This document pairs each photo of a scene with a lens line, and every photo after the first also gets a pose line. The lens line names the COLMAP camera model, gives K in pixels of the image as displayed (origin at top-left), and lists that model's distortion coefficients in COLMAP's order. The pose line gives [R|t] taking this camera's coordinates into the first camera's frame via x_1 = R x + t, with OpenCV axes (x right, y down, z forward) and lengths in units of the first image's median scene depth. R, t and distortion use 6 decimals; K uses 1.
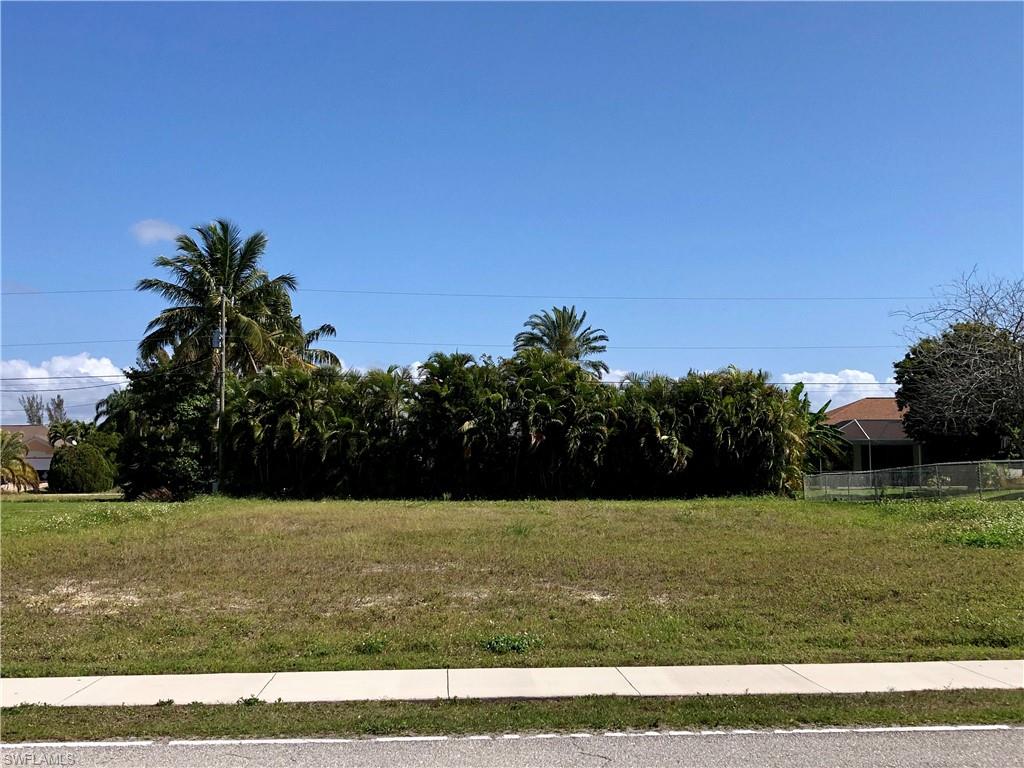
lens RADIAL K [[1233.1, 0, 513.4], [0, 1233.1, 379.8], [0, 0, 1]] dist [0.105224, 0.000000]
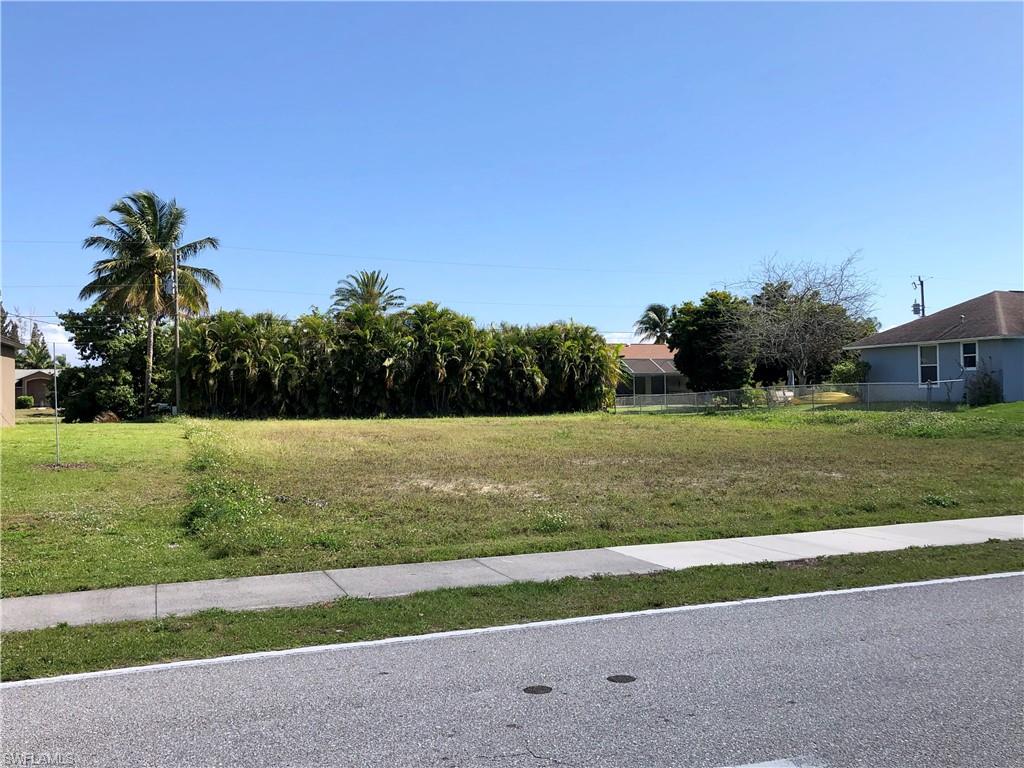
lens RADIAL K [[939.0, 0, 515.4], [0, 939.0, 387.3], [0, 0, 1]] dist [0.063270, 0.000000]
pose [[0.956227, -0.002100, 0.292619, -0.190923], [-0.016018, 0.998099, 0.059508, 0.003608], [-0.292188, -0.061590, 0.954376, 0.017752]]
